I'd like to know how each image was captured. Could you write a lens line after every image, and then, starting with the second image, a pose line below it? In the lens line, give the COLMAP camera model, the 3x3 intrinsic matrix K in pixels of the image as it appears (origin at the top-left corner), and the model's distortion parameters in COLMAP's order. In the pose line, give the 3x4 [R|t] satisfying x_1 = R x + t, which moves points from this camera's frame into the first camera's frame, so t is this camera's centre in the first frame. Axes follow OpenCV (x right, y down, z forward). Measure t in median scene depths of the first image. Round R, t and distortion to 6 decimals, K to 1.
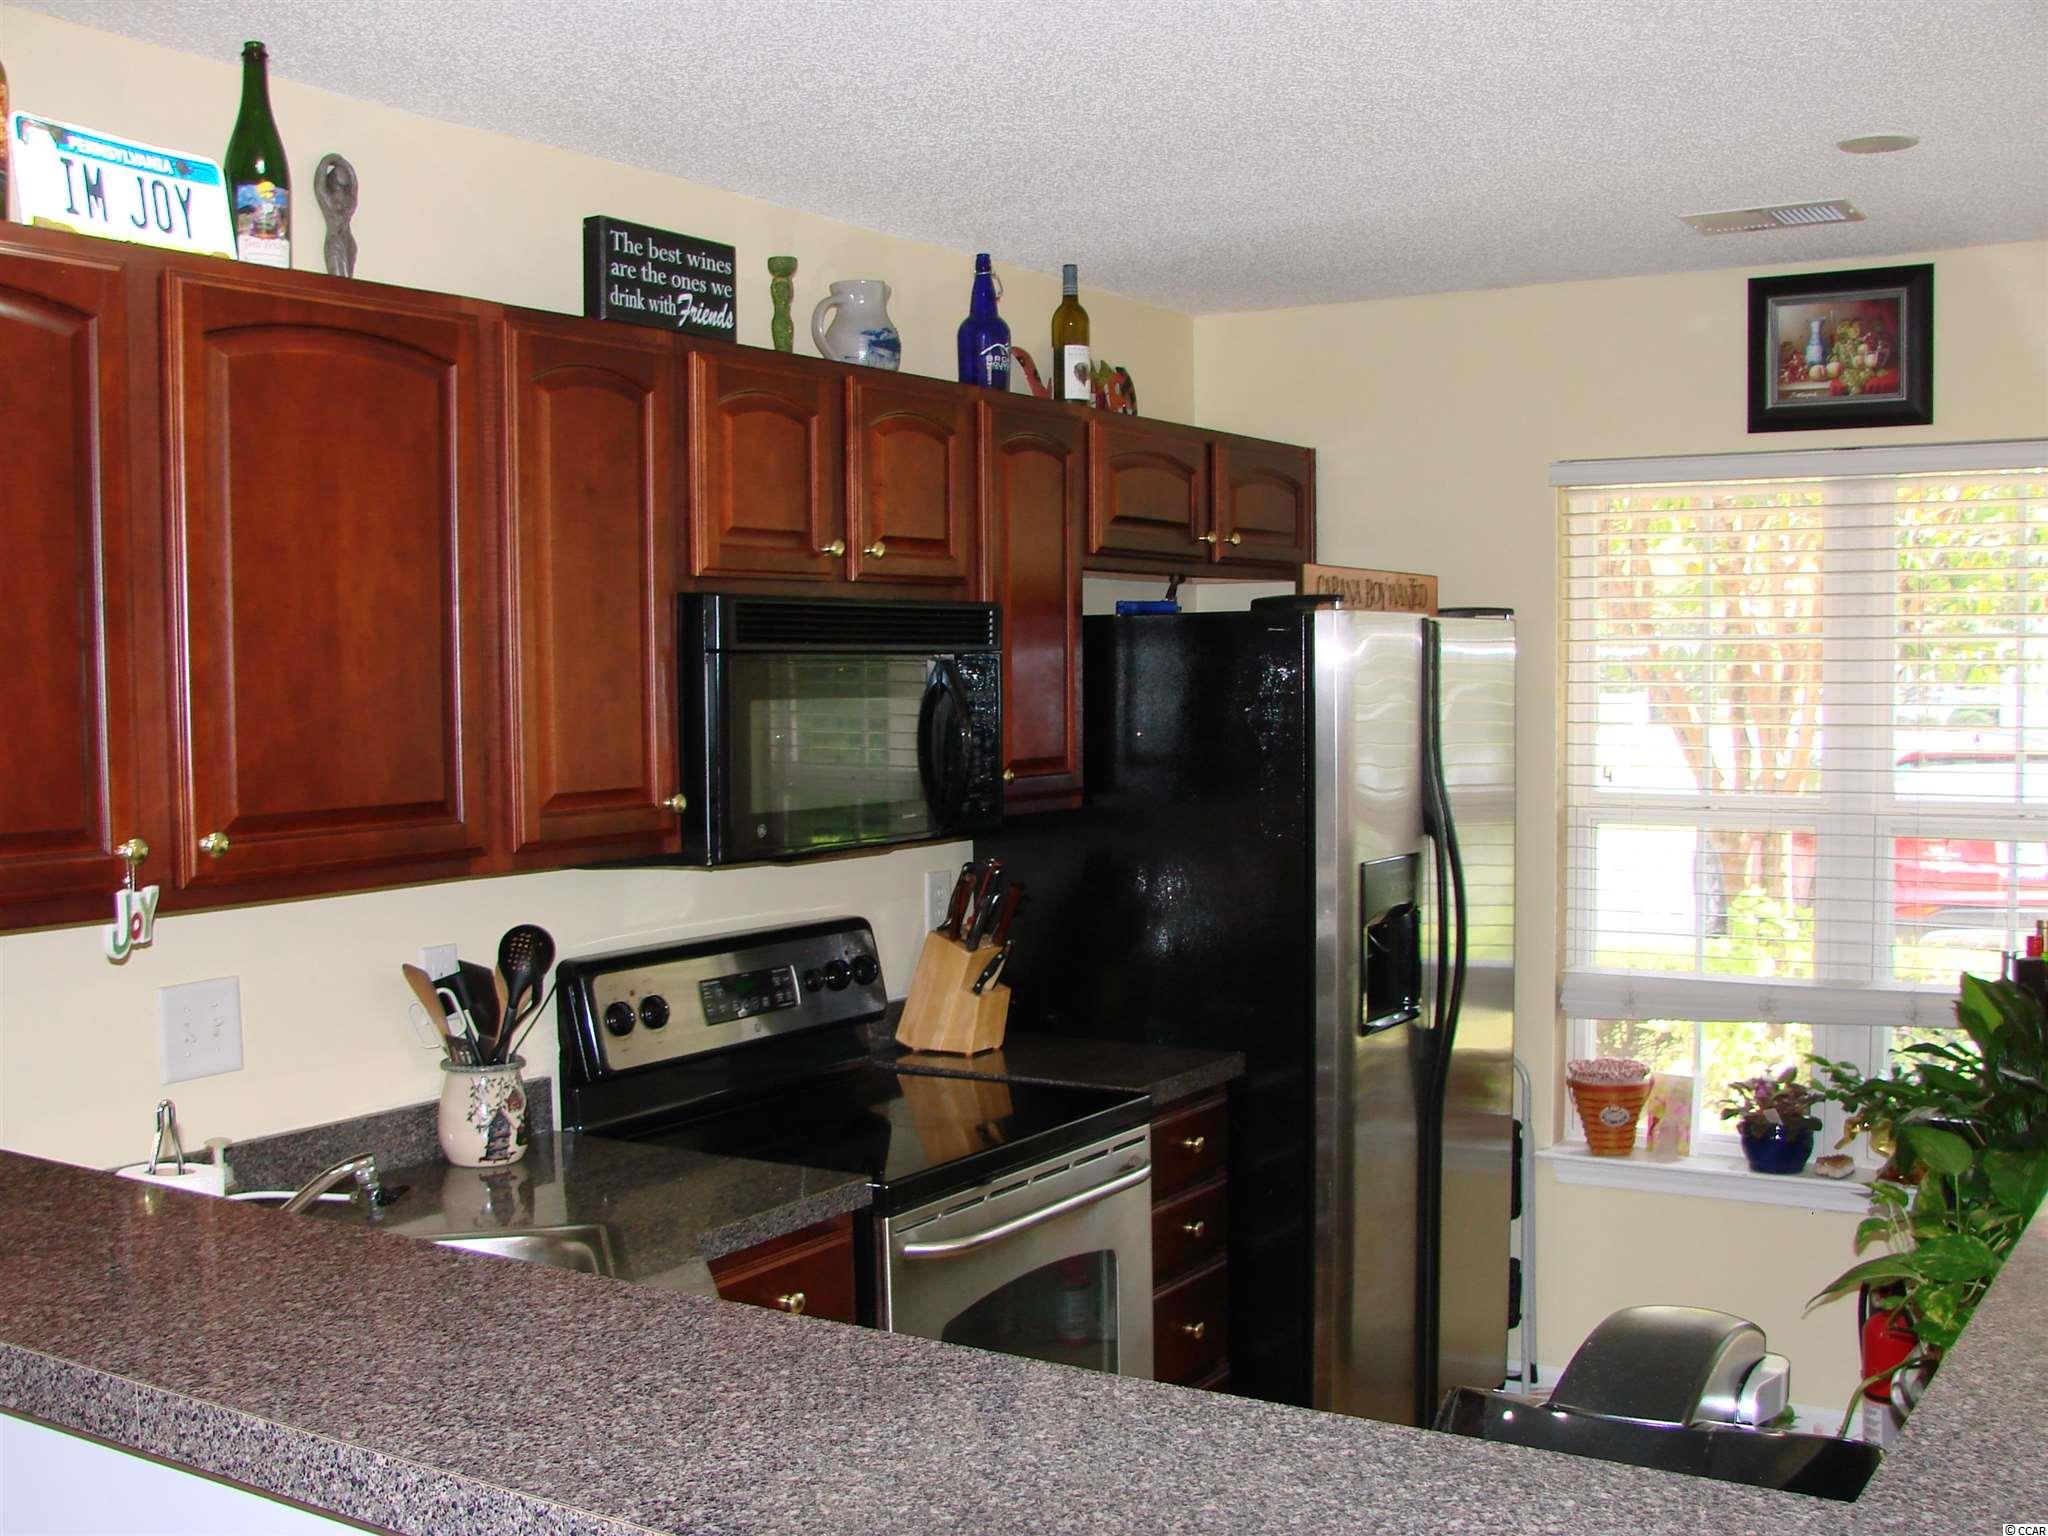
lens RADIAL K [[2209.9, 0, 1021.5], [0, 2209.9, 825.0], [0, 0, 1]] dist [-0.219738, 0.269675]
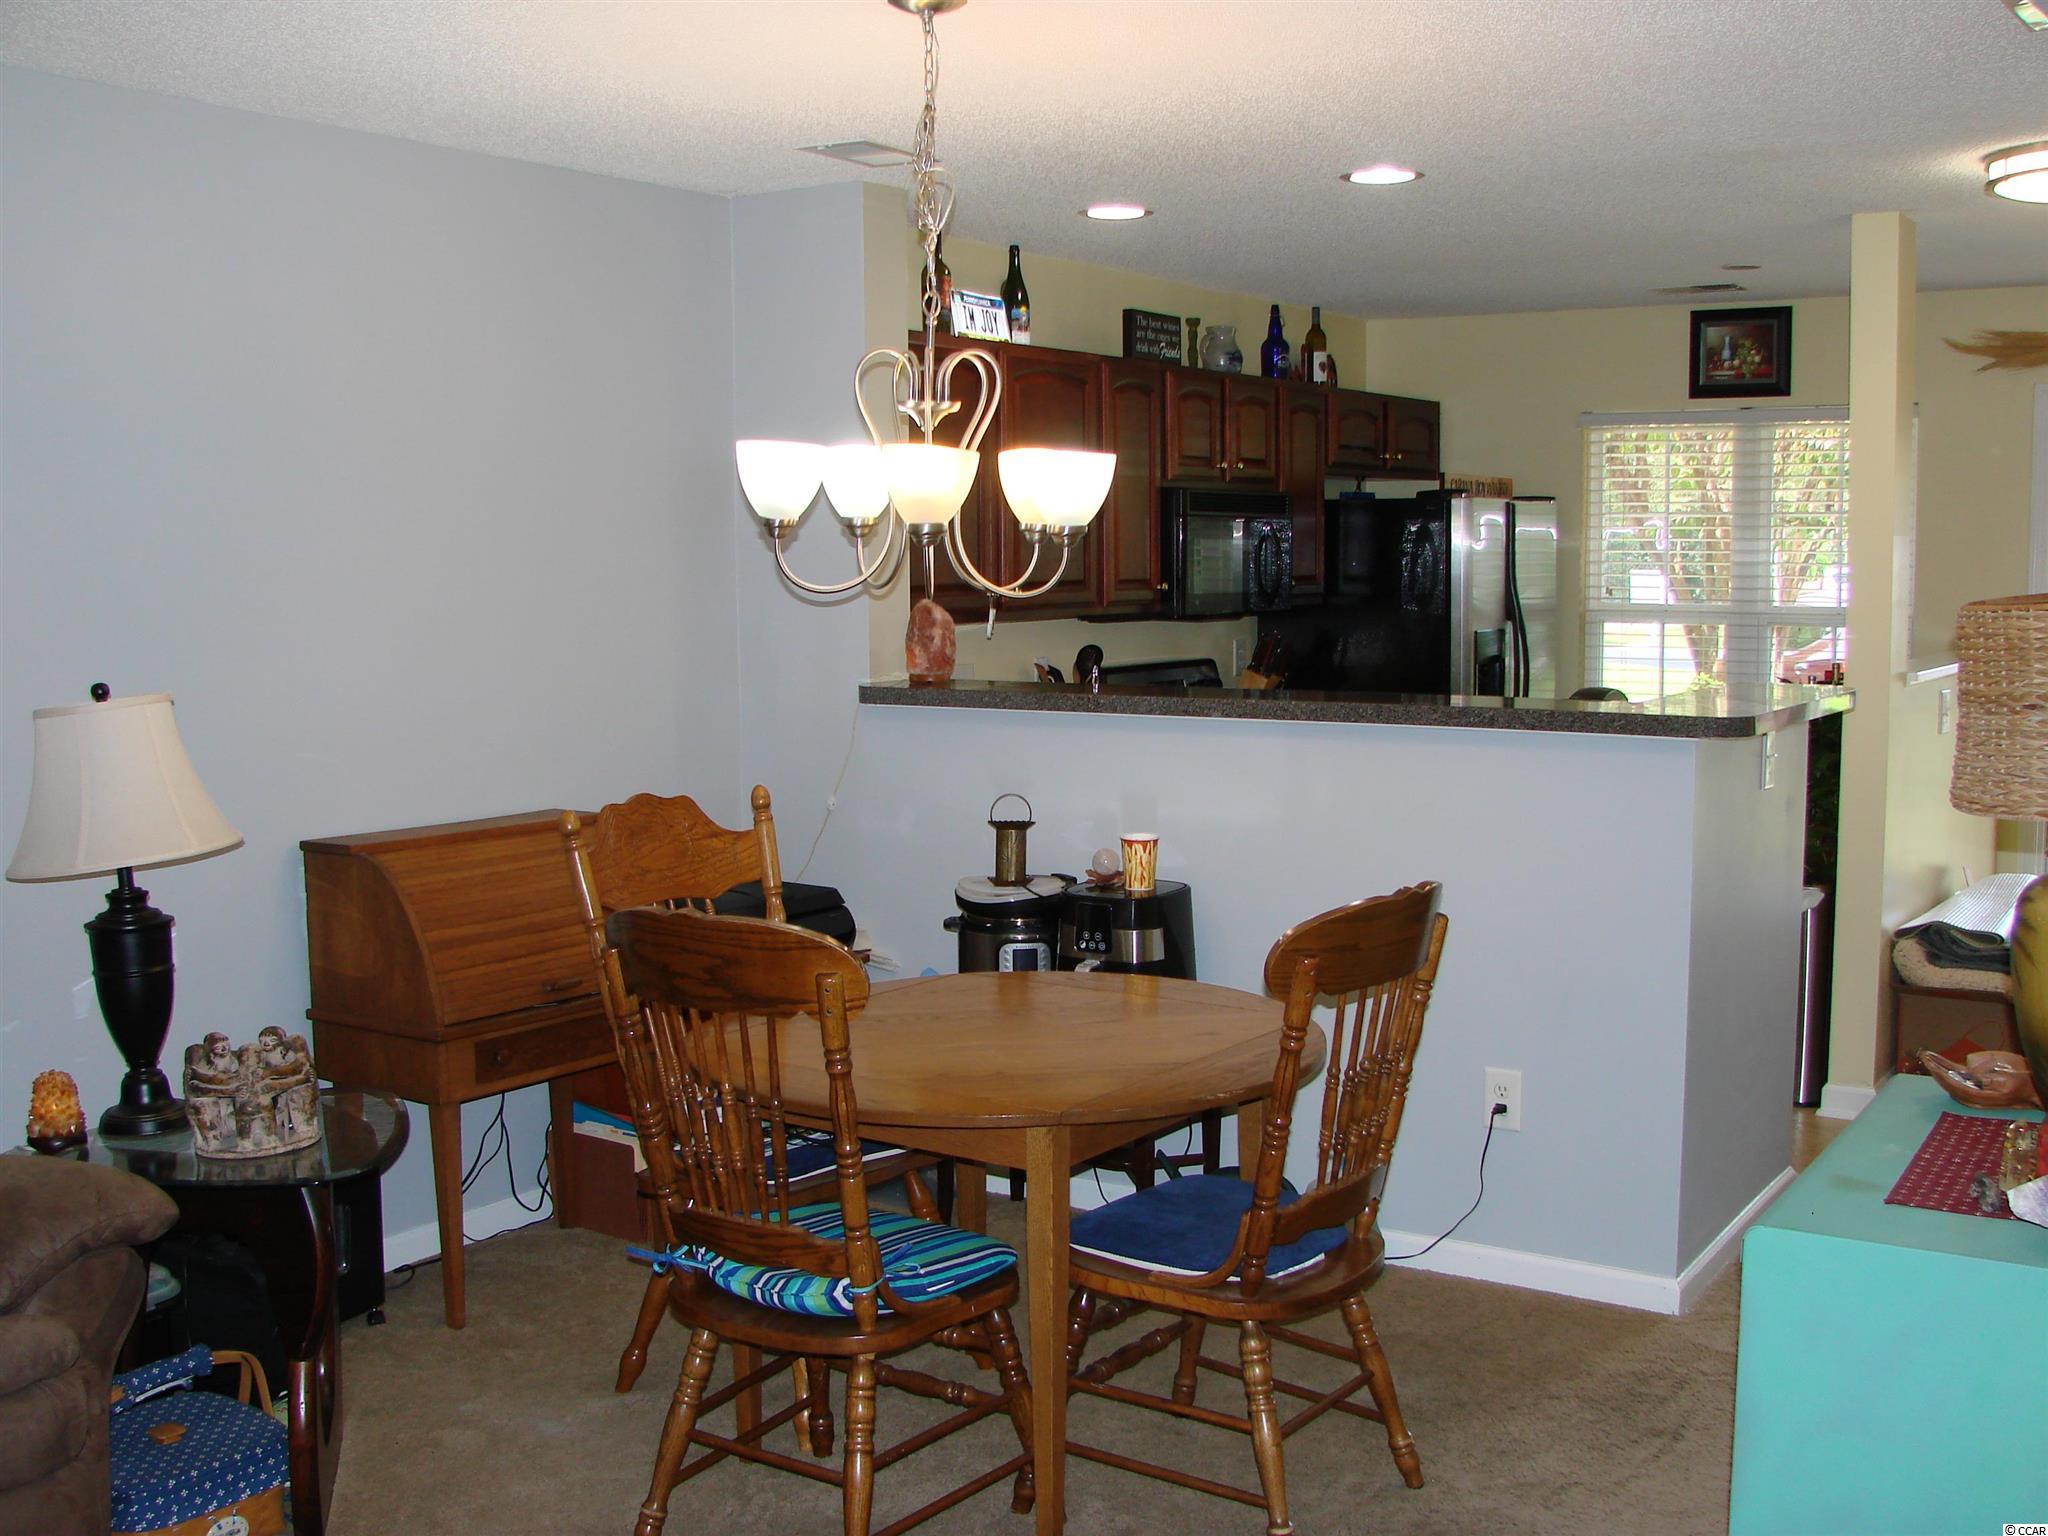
lens RADIAL K [[2209.9, 0, 1021.5], [0, 2209.9, 825.0], [0, 0, 1]] dist [-0.219738, 0.269675]
pose [[0.999834, 0.002329, -0.018096, -0.198749], [-0.001385, 0.998645, 0.052026, 0.085515], [0.018193, -0.051993, 0.998482, -0.883700]]
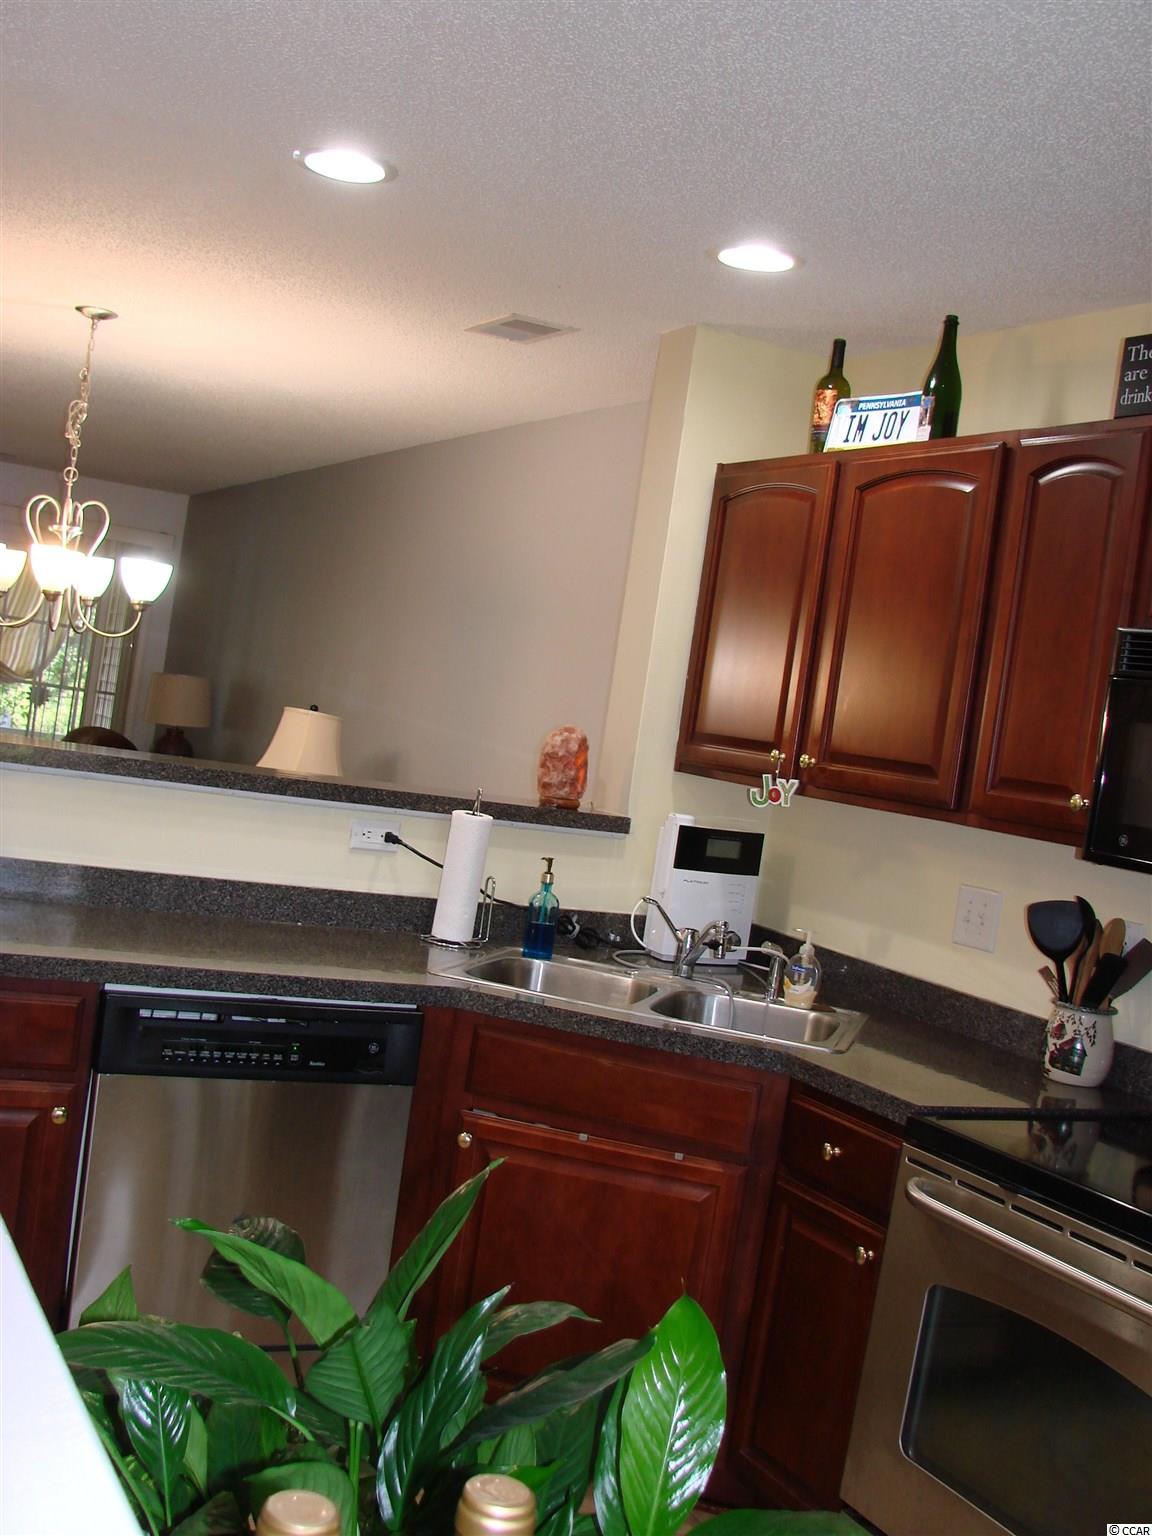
lens RADIAL K [[1657.4, 0, 576.5], [0, 1657.4, 765.8], [0, 0, 1]] dist [-0.219738, 0.269675]
pose [[-0.496361, -0.032039, -0.867525, 0.585952], [-0.195200, 0.977848, 0.075572, -0.033689], [0.845886, 0.206852, -0.491619, 0.938210]]
